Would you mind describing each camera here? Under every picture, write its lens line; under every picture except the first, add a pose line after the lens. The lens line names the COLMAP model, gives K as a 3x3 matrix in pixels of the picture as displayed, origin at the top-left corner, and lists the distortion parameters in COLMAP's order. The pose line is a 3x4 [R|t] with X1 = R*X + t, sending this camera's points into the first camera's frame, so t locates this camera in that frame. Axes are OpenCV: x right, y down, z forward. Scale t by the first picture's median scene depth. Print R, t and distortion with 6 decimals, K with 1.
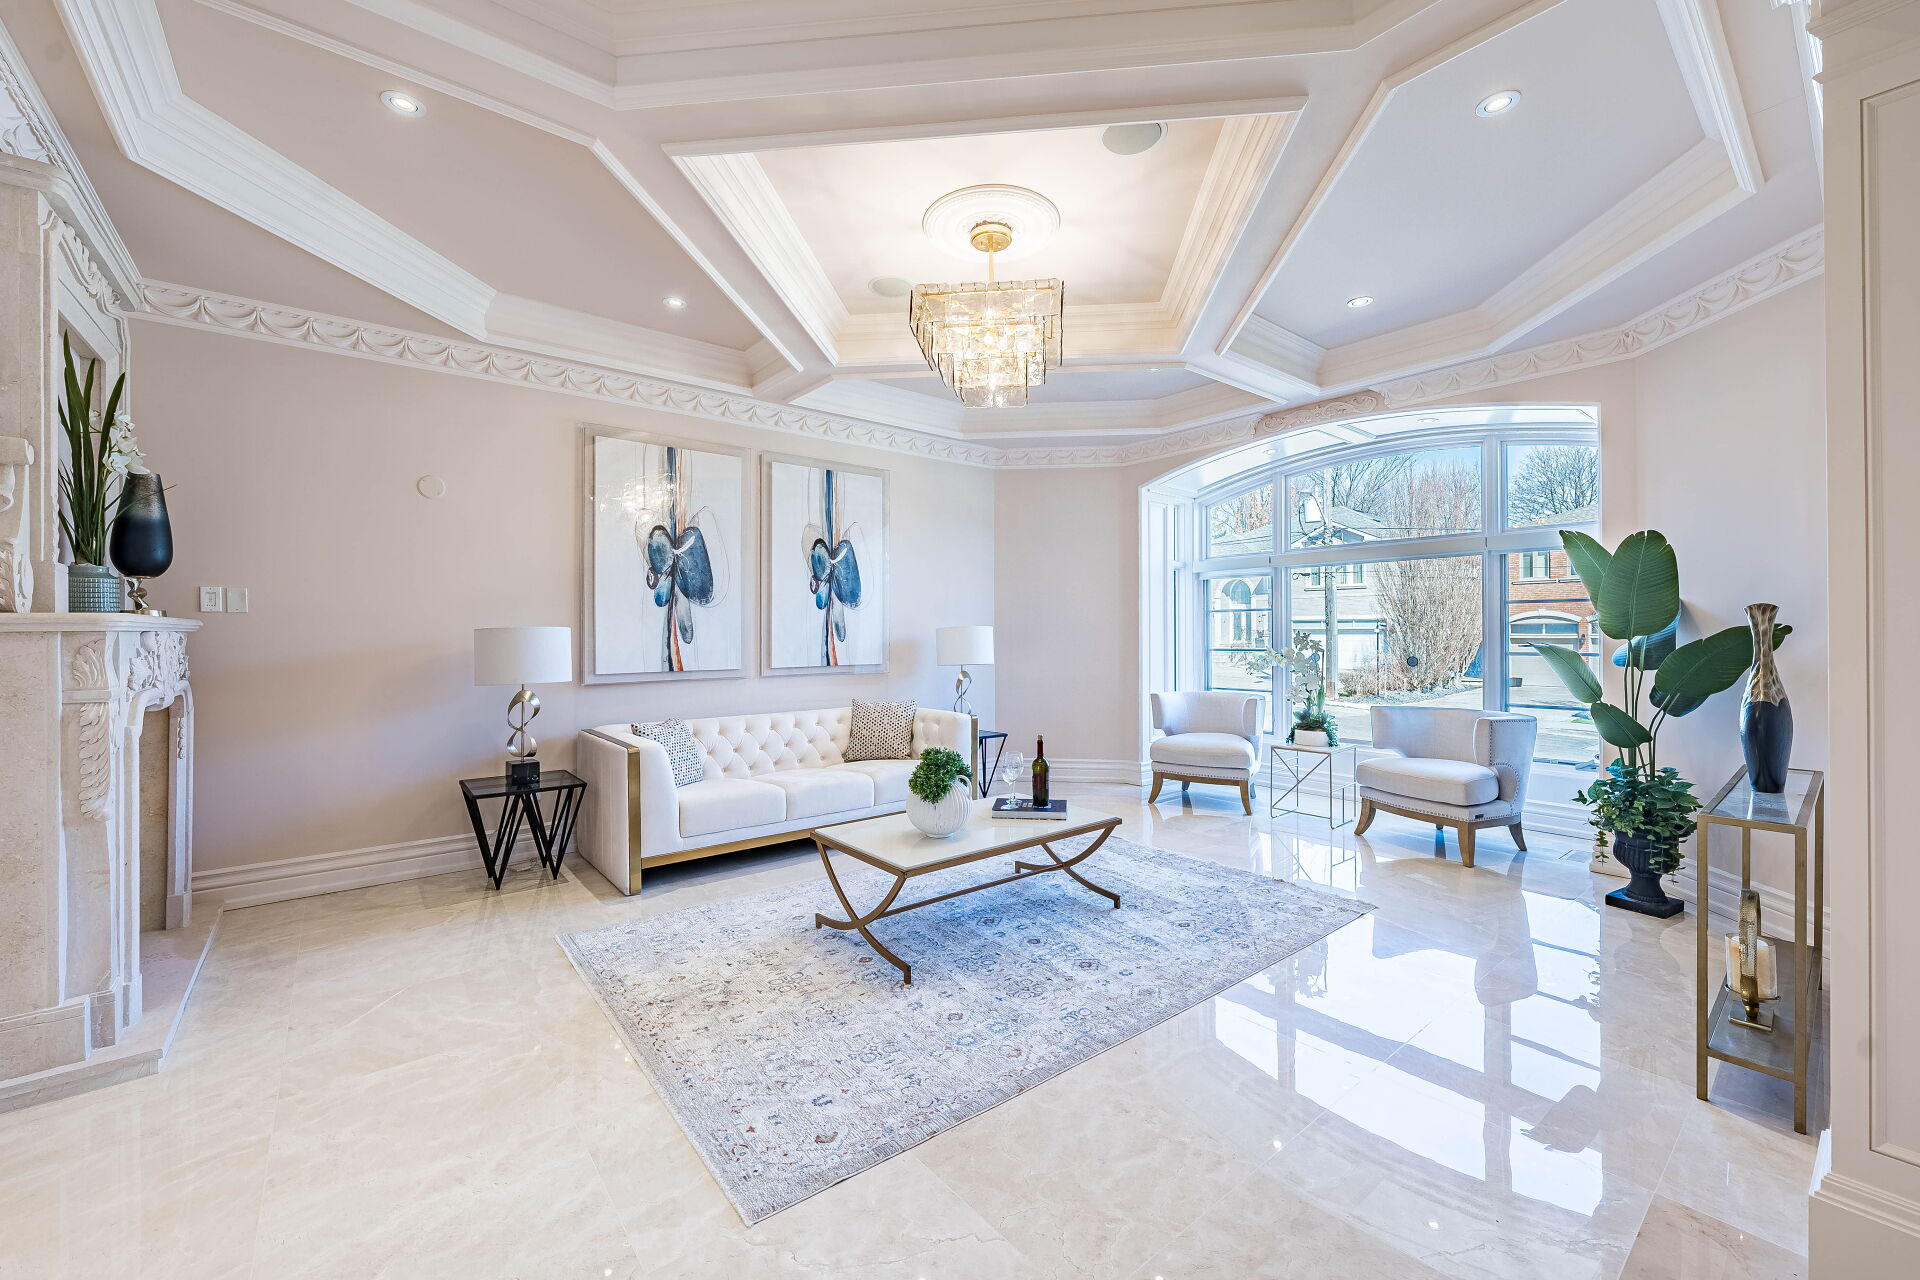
lens RADIAL K [[774.3, 0, 973.5], [0, 774.3, 632.0], [0, 0, 1]] dist [-0.001714, 0.000201]
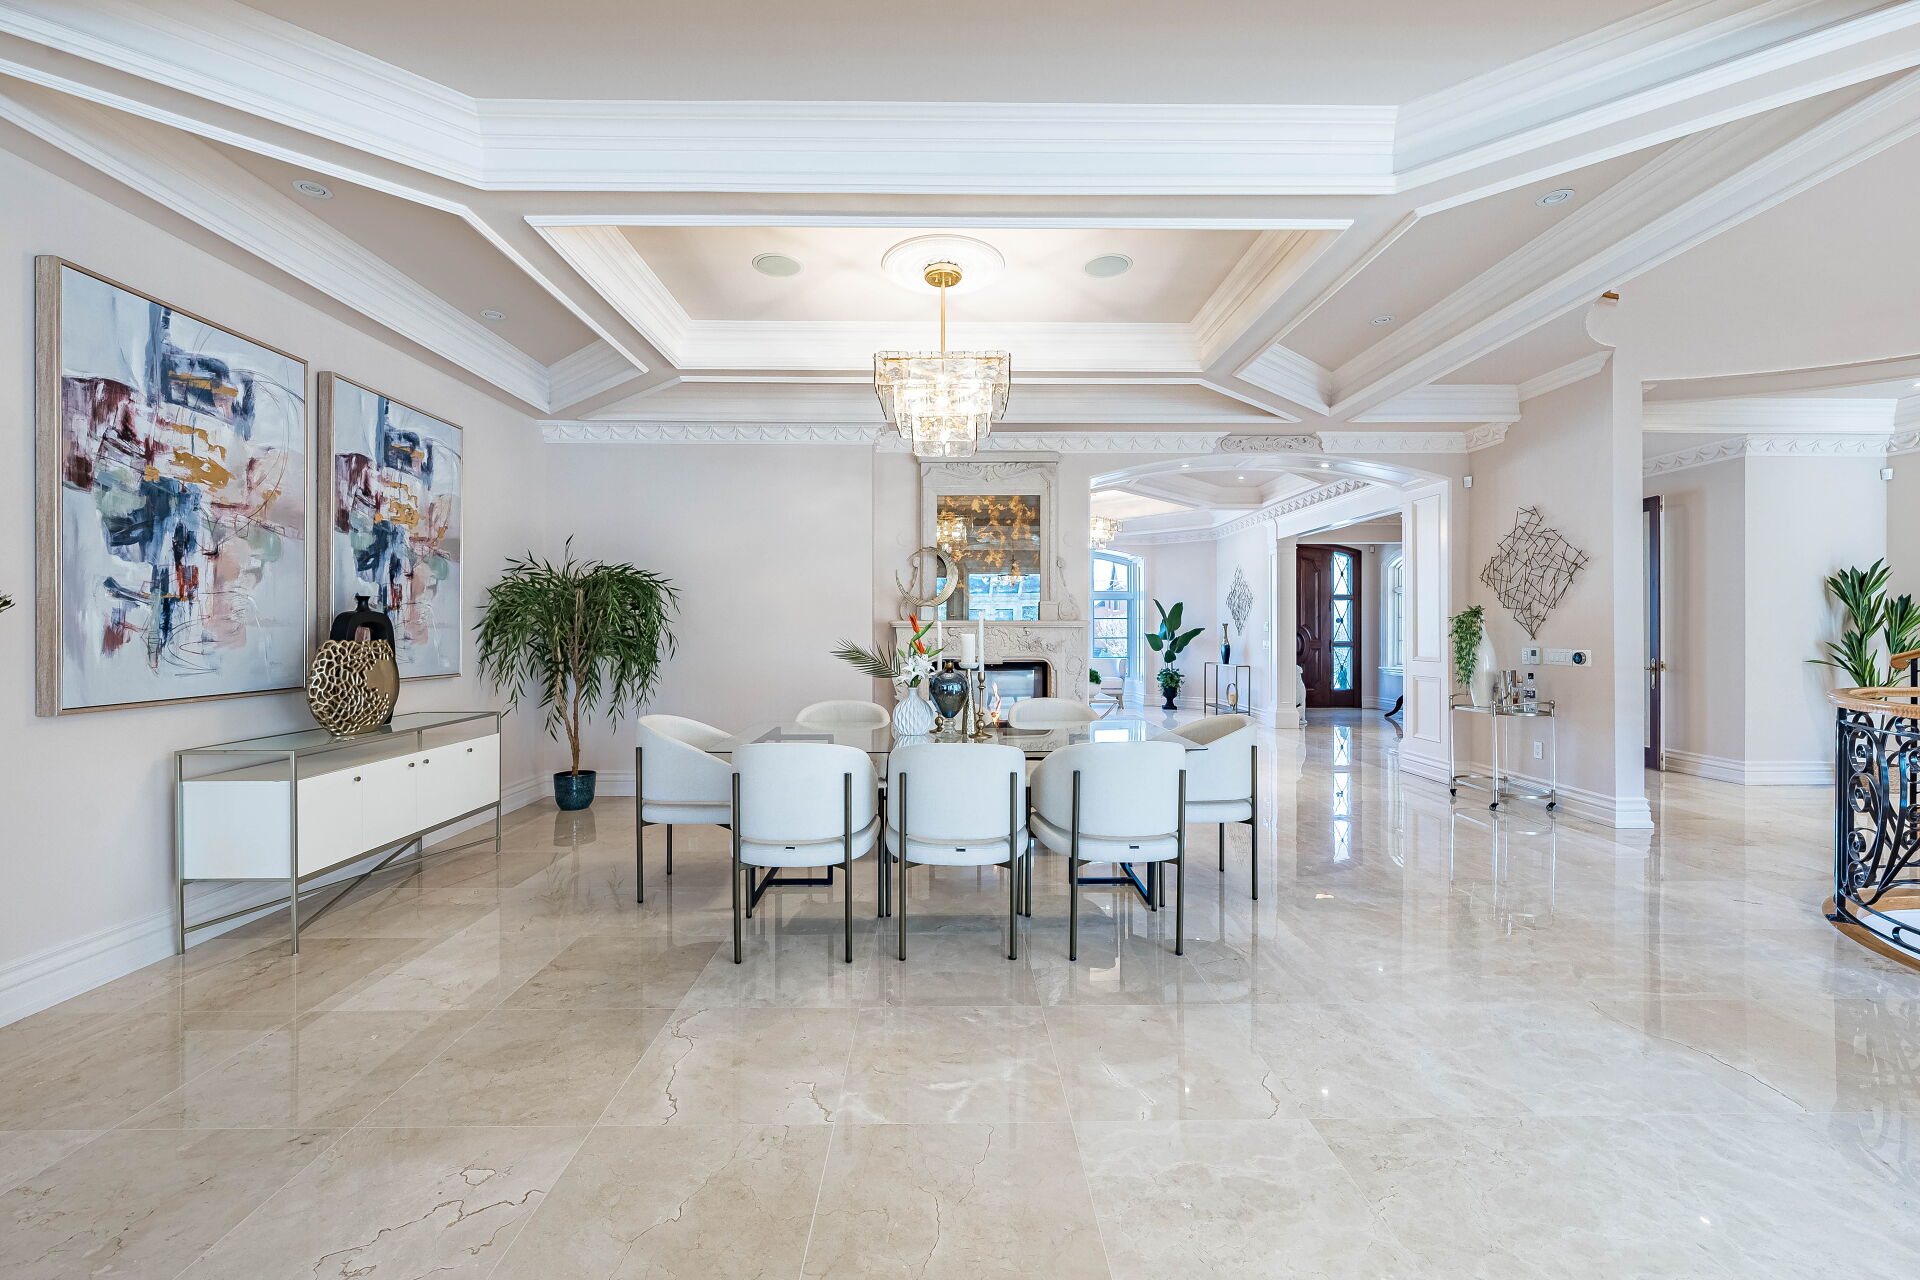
lens RADIAL K [[774.3, 0, 963.0], [0, 774.3, 630.5], [0, 0, 1]] dist [-0.001714, 0.000201]
pose [[0.613086, 0.001490, 0.790014, -1.835565], [-0.001331, 0.999999, -0.000854, 0.005997], [-0.790015, -0.000528, 0.613088, -0.299371]]
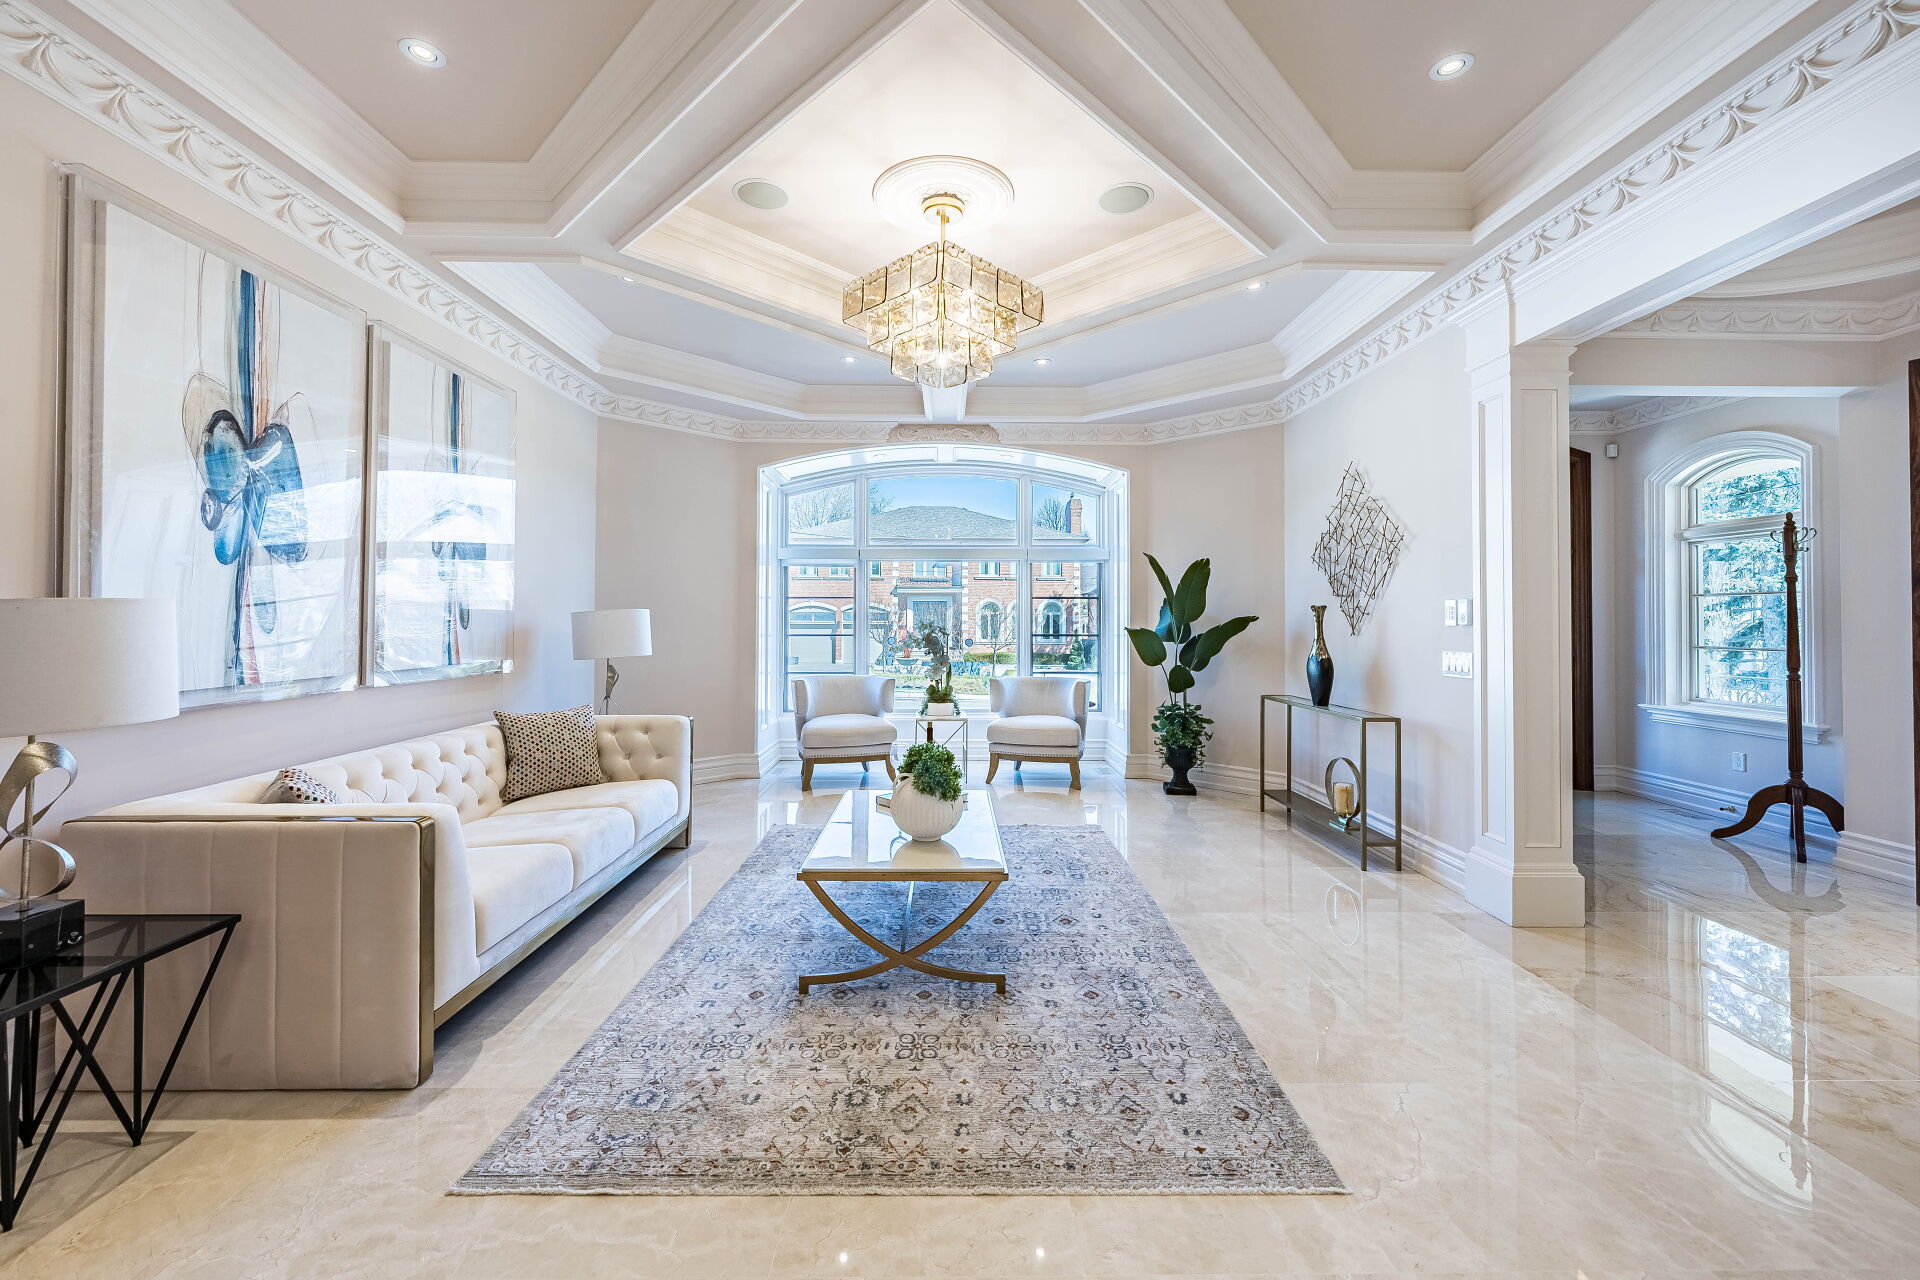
lens RADIAL K [[774.3, 0, 963.6], [0, 774.3, 608.1], [0, 0, 1]] dist [-0.001714, 0.000201]
pose [[0.615604, 0.016188, 0.787889, -0.508315], [-0.006356, 0.999858, -0.015578, 0.002306], [-0.788030, 0.004582, 0.615620, 0.271993]]
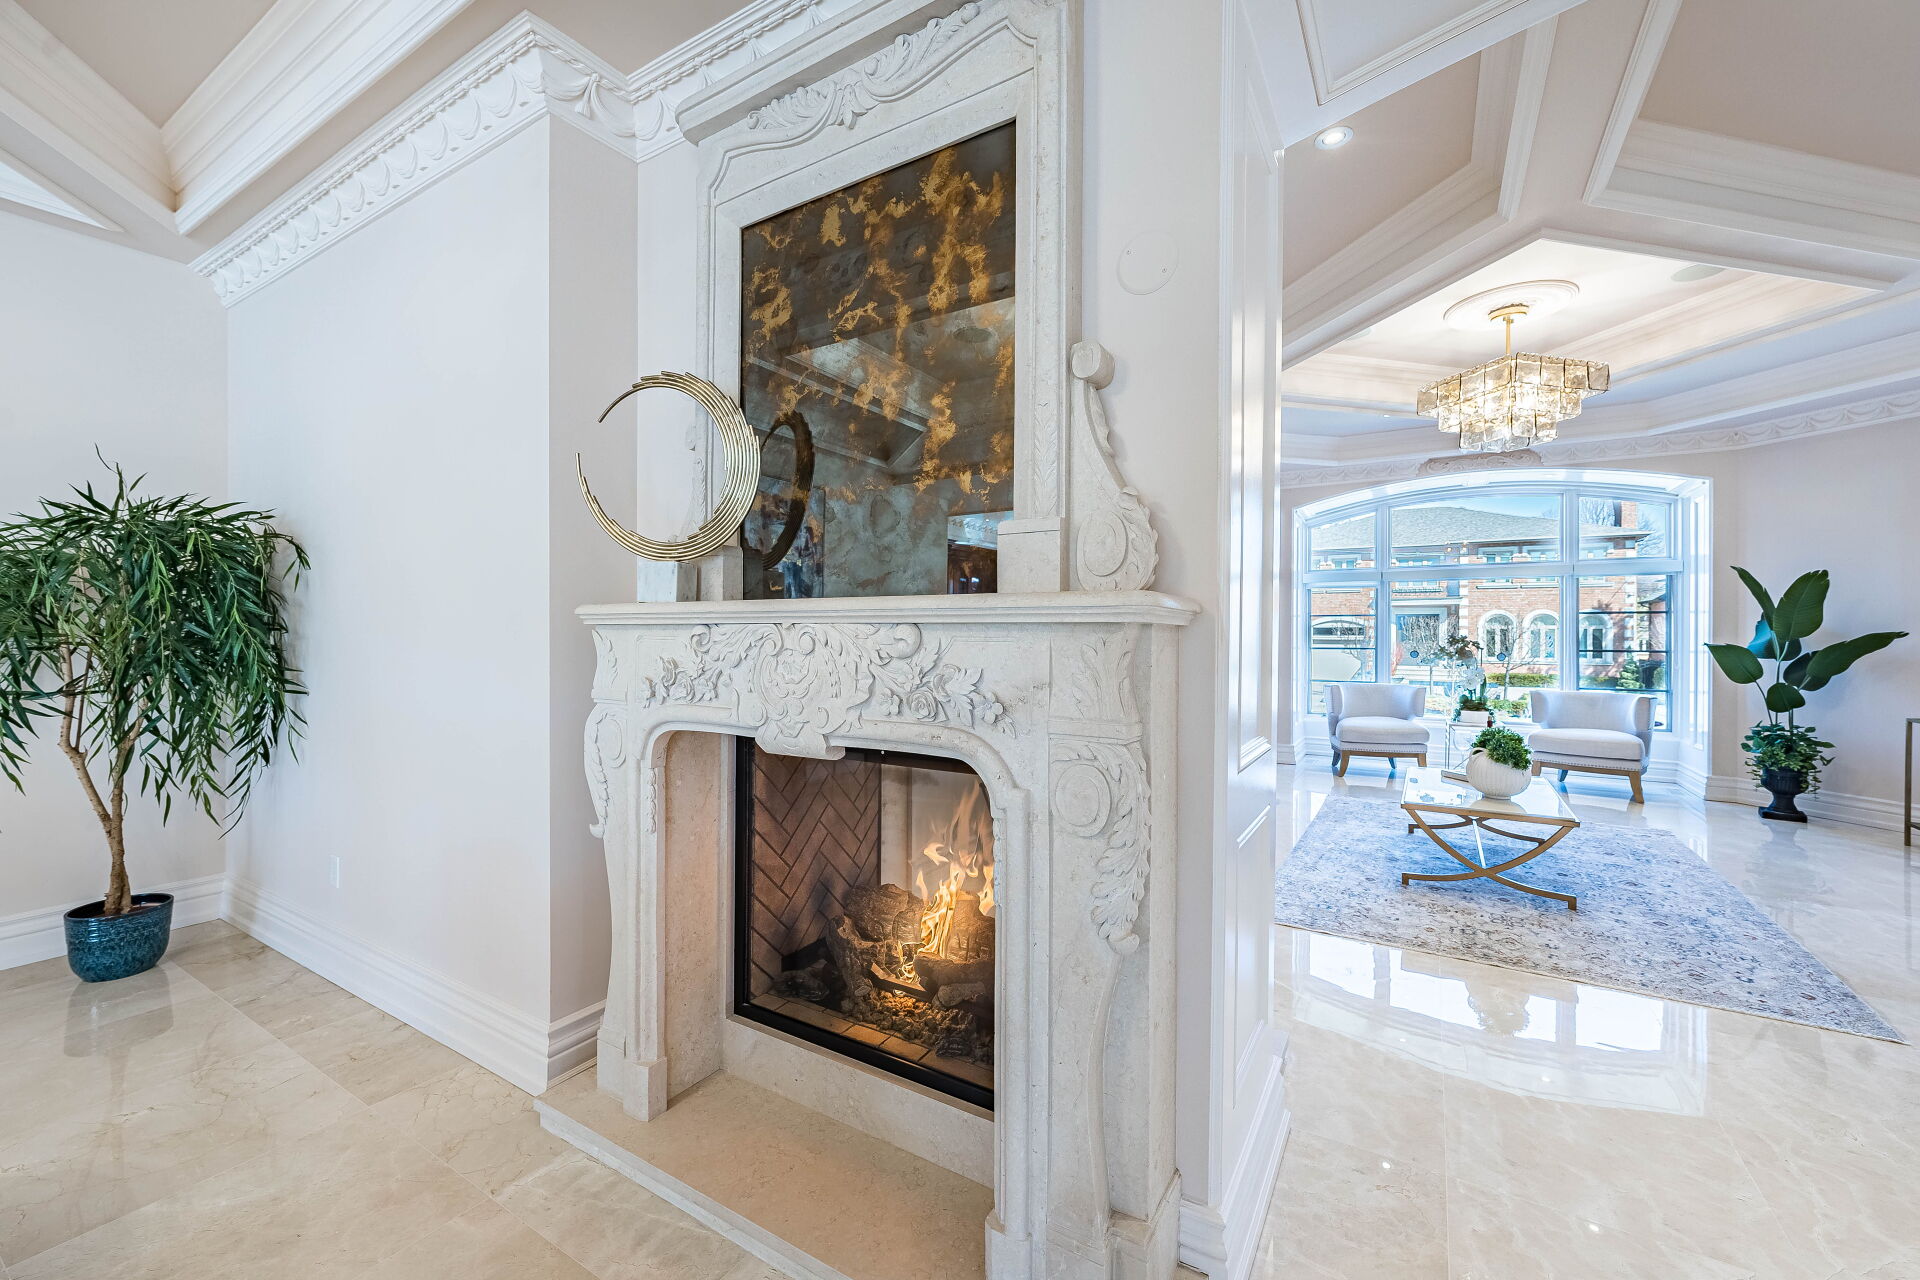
lens RADIAL K [[774.3, 0, 957.1], [0, 774.3, 635.4], [0, 0, 1]] dist [-0.001714, 0.000201]
pose [[0.943569, 0.004704, 0.331144, -0.865986], [-0.006375, 0.999972, 0.003960, 0.003031], [-0.331116, -0.005847, 0.943572, 0.082995]]
